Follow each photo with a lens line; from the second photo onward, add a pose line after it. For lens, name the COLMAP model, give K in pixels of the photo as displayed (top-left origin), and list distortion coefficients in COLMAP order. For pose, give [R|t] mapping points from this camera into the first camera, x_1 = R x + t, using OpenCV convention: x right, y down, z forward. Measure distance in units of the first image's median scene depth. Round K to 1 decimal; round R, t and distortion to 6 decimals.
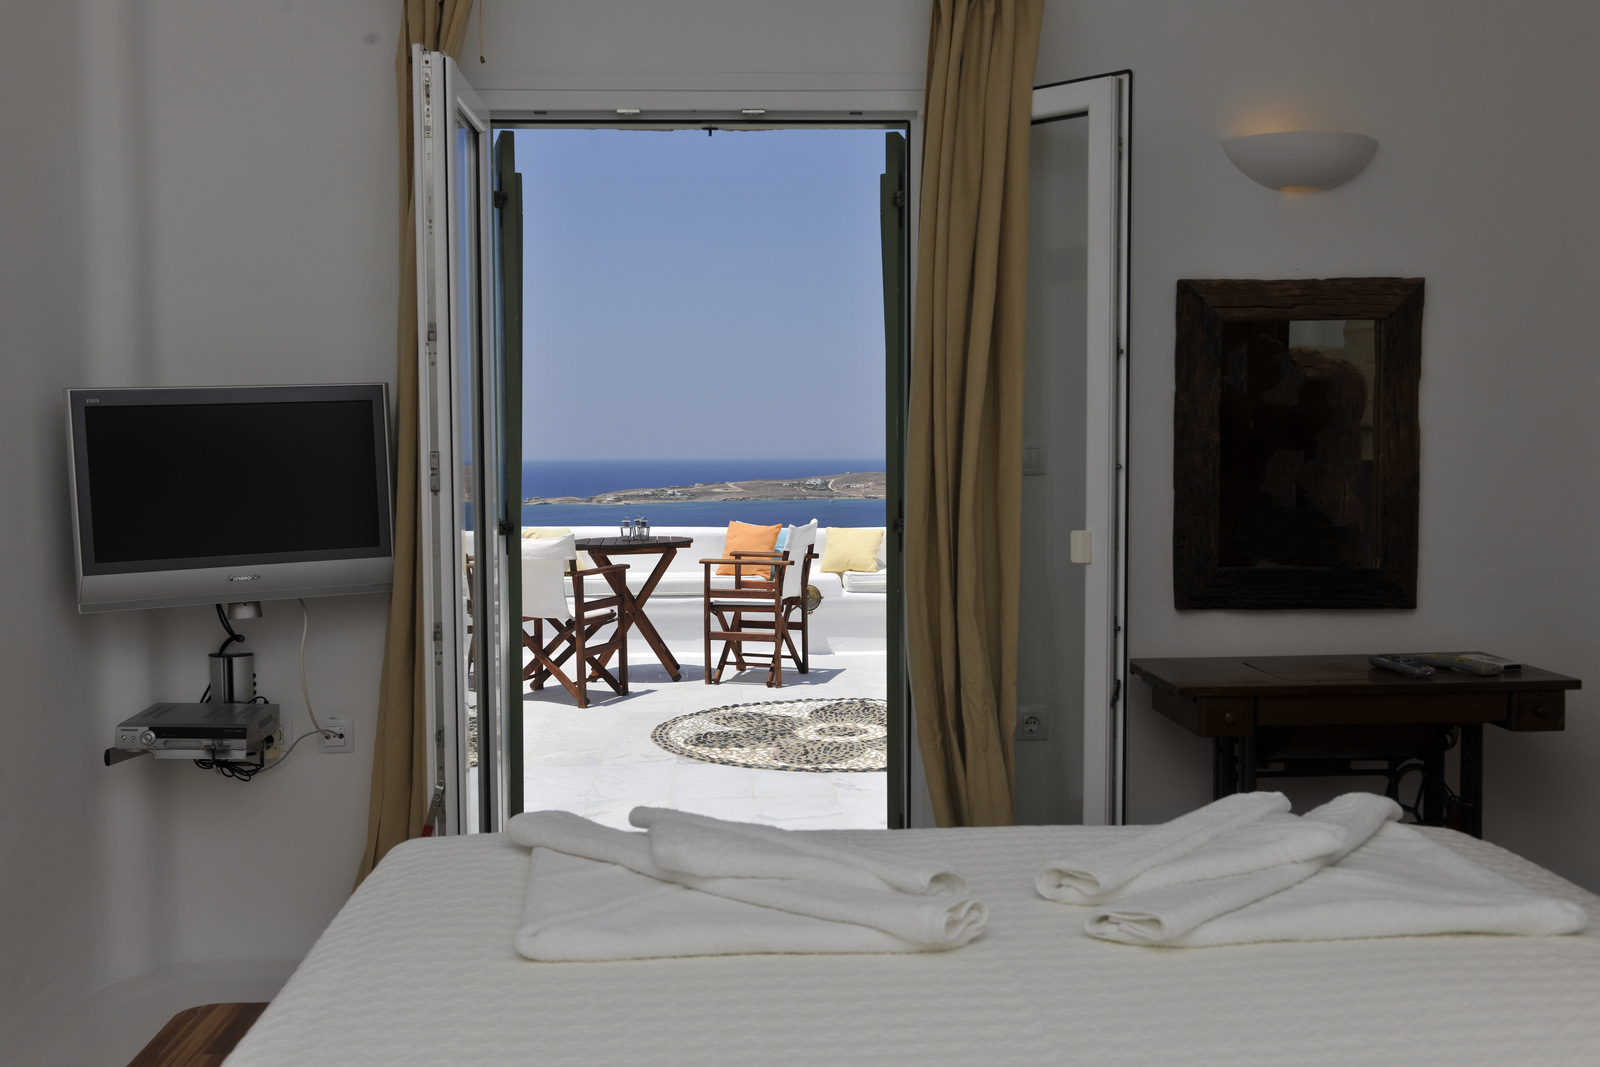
lens RADIAL K [[1492.1, 0, 800.0], [0, 1492.1, 533.5], [0, 0, 1]] dist [0.007890, 0.002108]
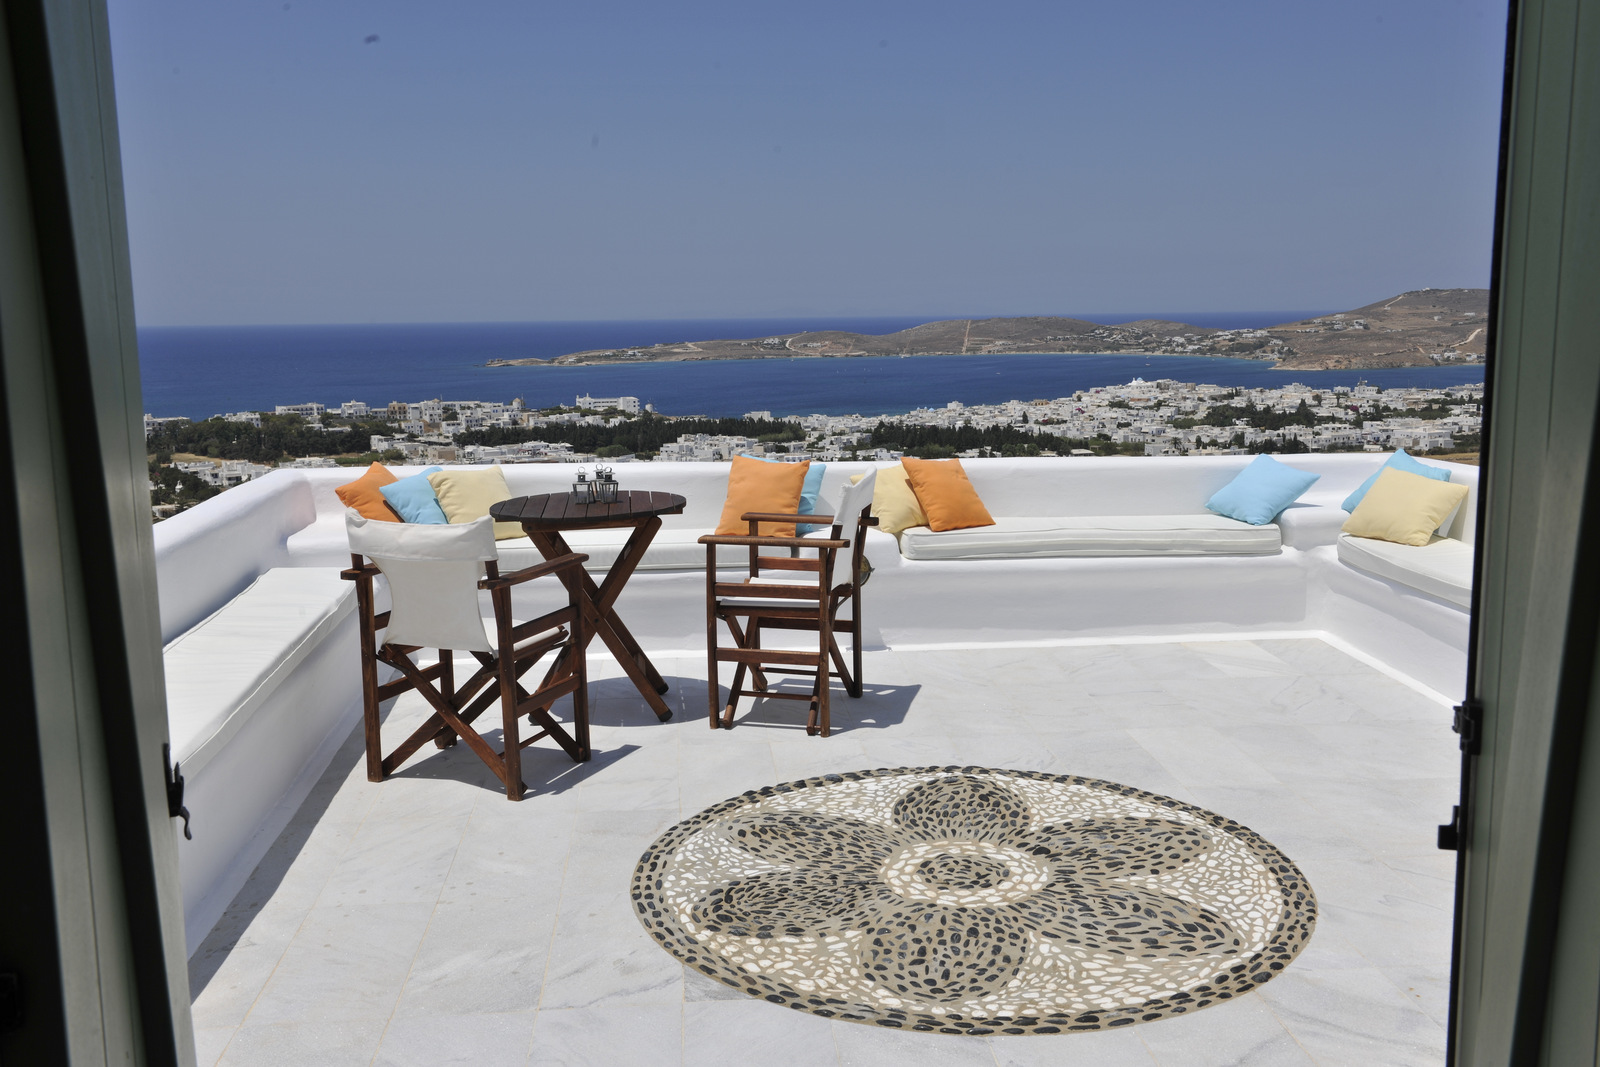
lens RADIAL K [[1492.1, 0, 800.0], [0, 1492.1, 533.5], [0, 0, 1]] dist [0.007890, 0.002108]
pose [[0.999658, -0.011494, 0.023478, -0.039415], [0.009306, 0.995782, 0.091273, -0.041860], [-0.024428, -0.091024, 0.995549, 0.369730]]
